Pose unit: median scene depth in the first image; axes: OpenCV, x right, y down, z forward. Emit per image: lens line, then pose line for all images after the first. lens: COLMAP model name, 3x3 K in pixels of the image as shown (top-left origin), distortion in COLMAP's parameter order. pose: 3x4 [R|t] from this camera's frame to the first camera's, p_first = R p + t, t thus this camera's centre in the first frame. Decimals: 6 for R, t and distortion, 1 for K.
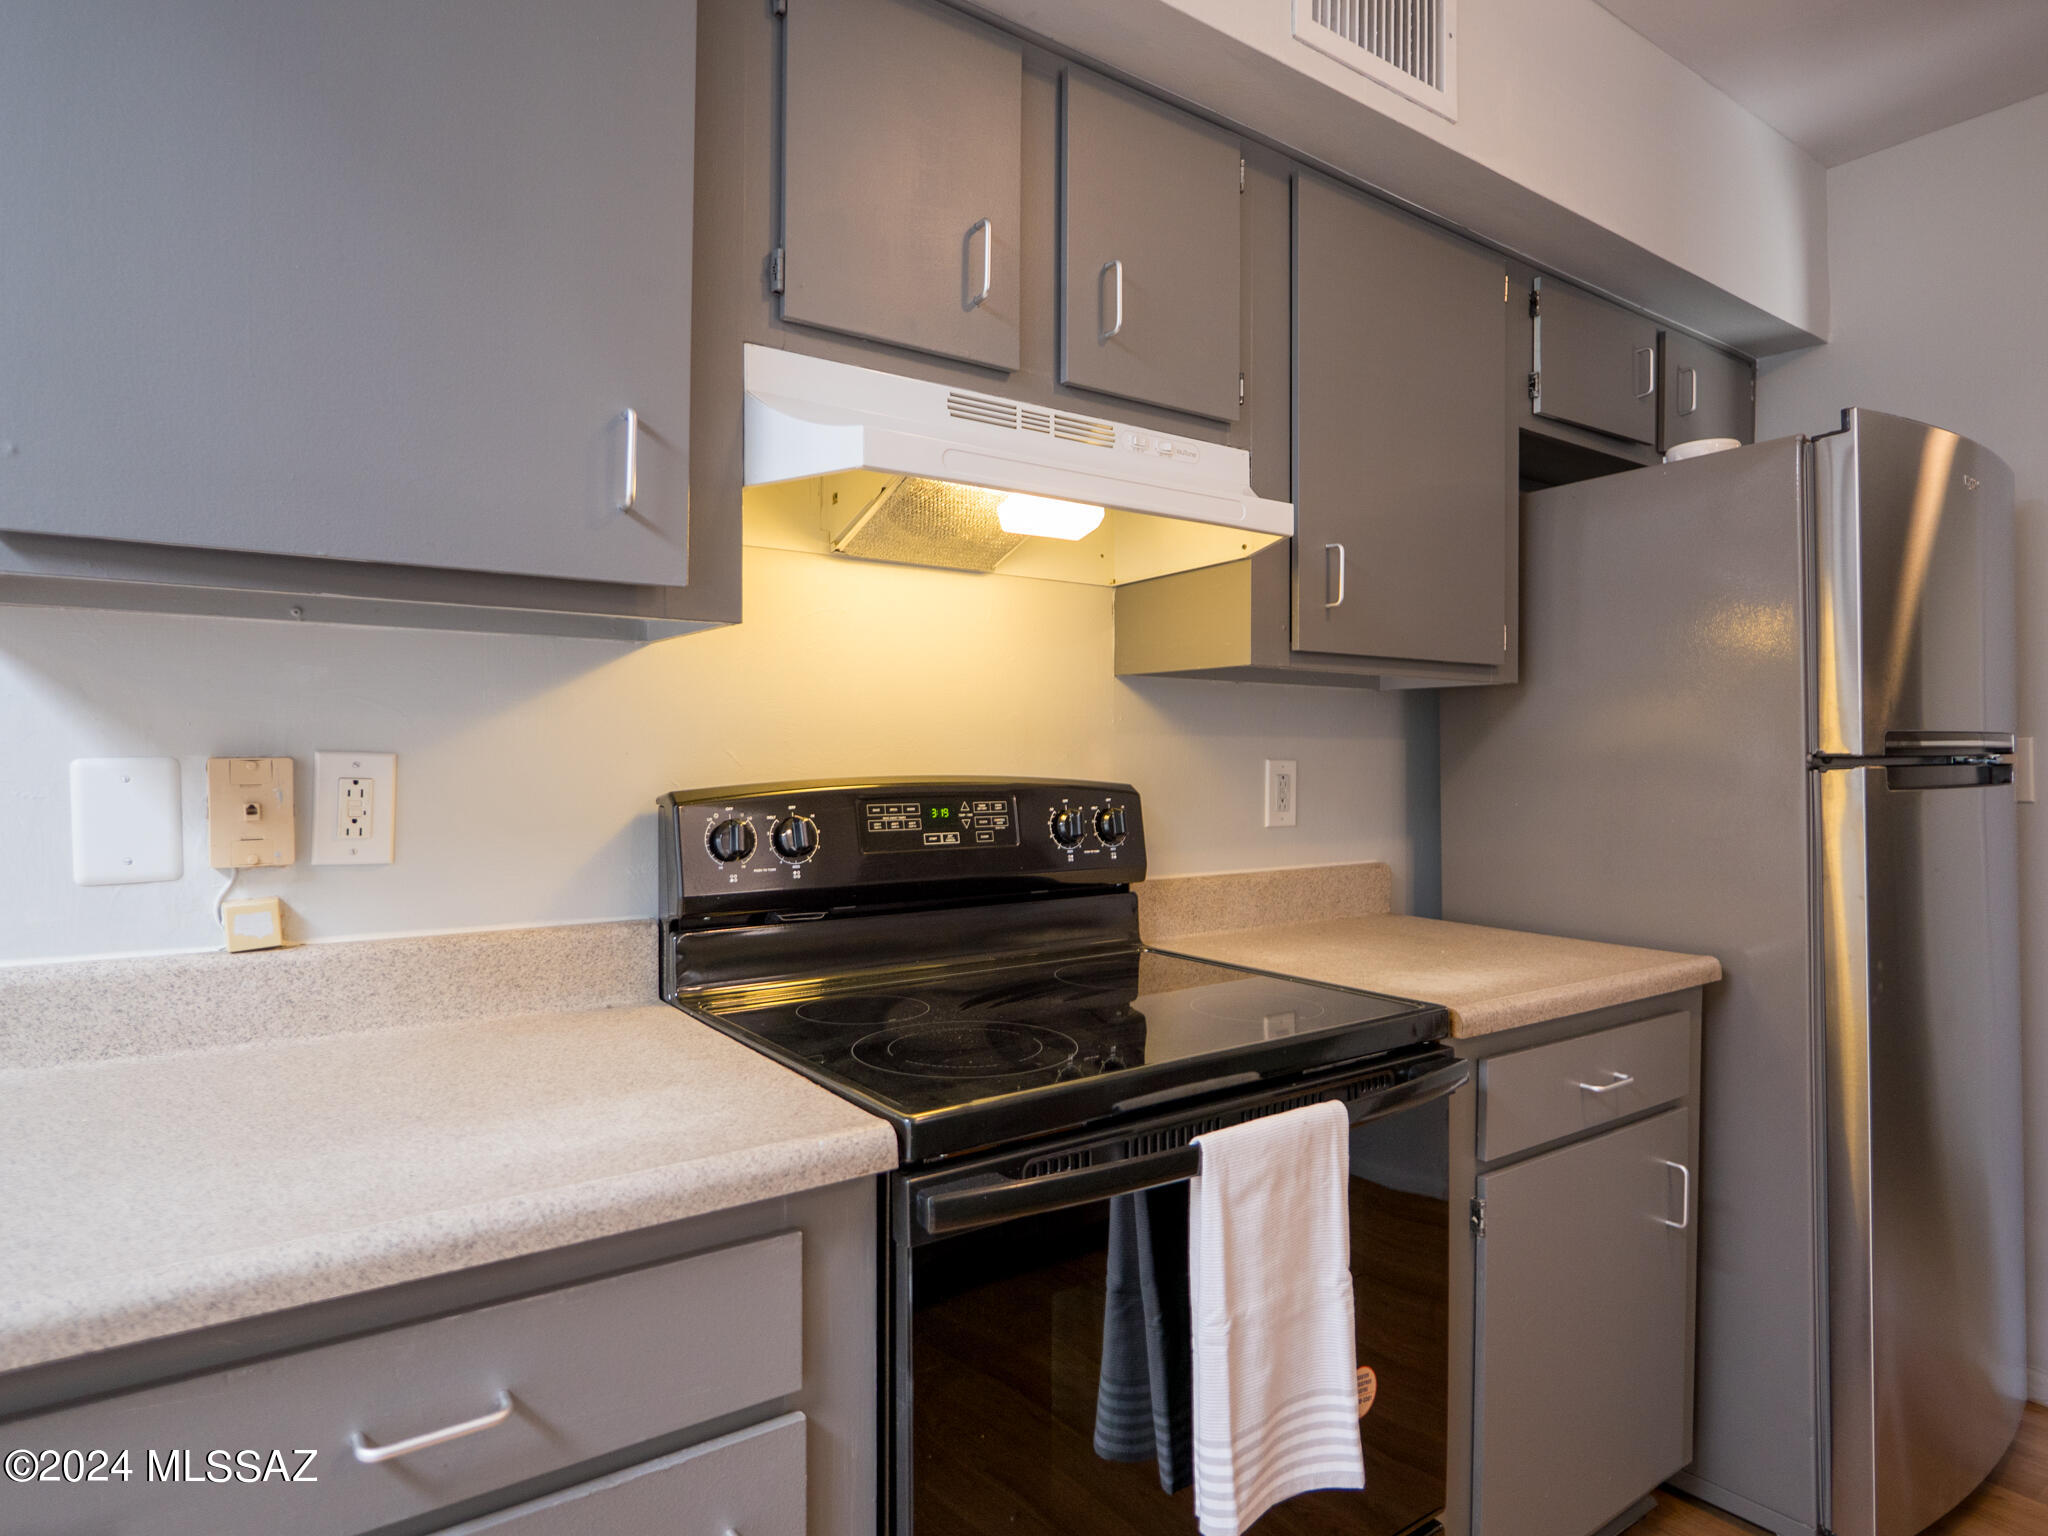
lens RADIAL K [[1124.2, 0, 1065.8], [0, 1124.2, 768.7], [0, 0, 1]] dist [-0.018713, 0.002777]
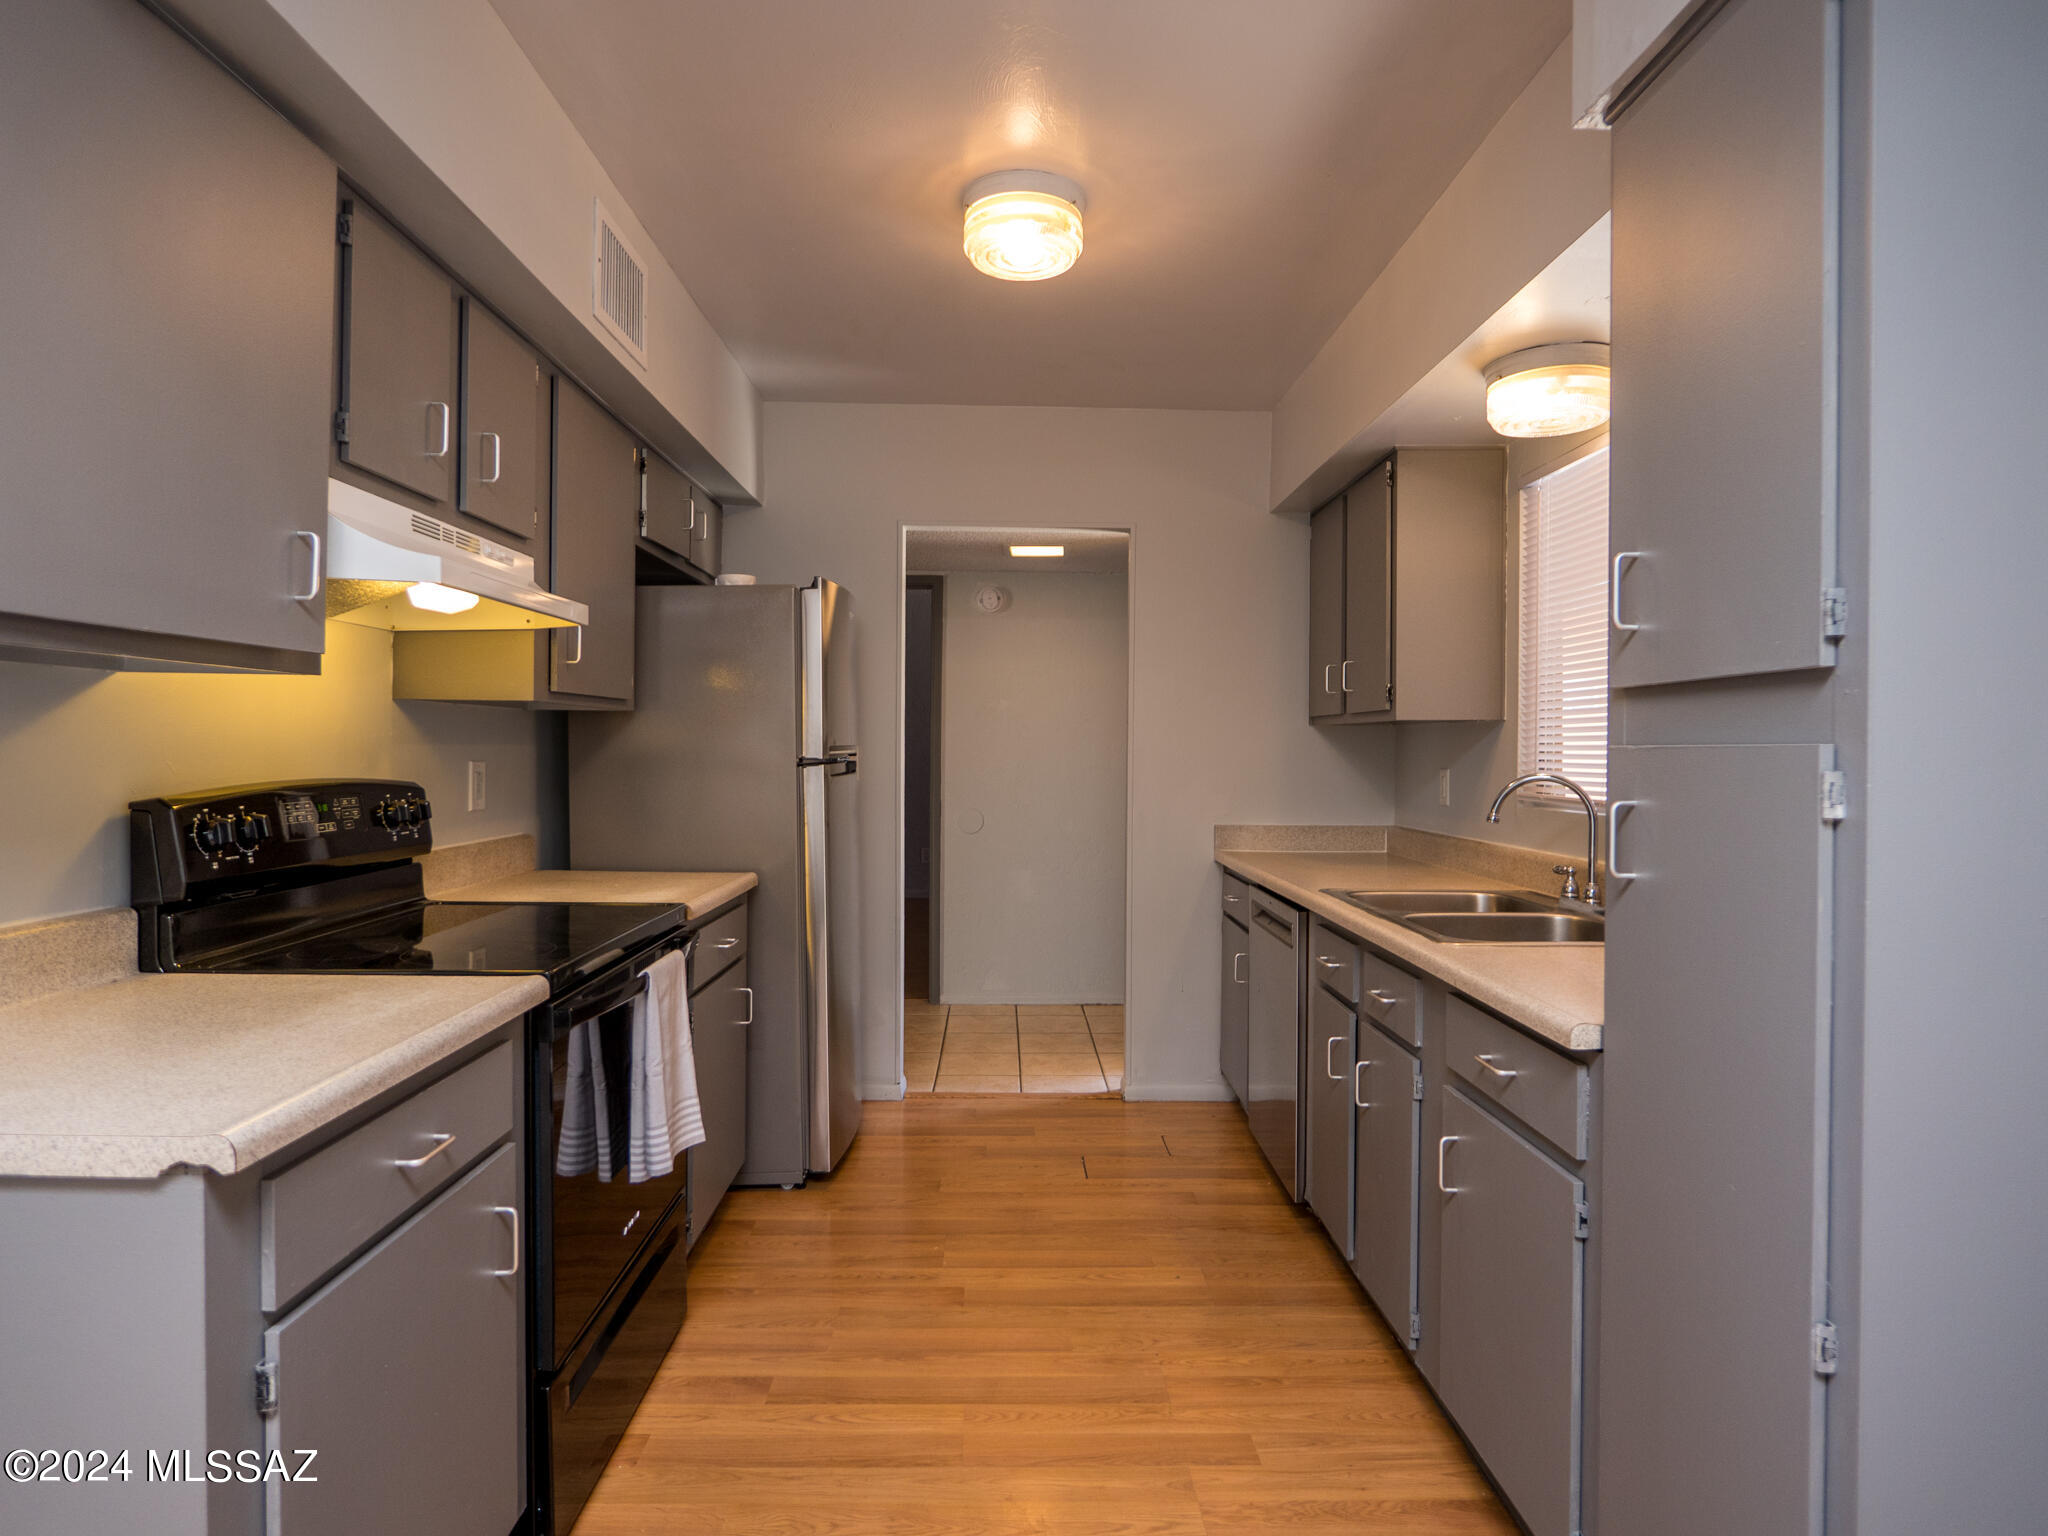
lens RADIAL K [[1124.2, 0, 1022.2], [0, 1124.2, 763.5], [0, 0, 1]] dist [-0.018713, 0.002777]
pose [[0.560628, -0.007785, 0.828031, -0.689523], [-0.002356, 0.999937, 0.010996, -0.026386], [-0.828064, -0.008116, 0.560574, -0.368380]]
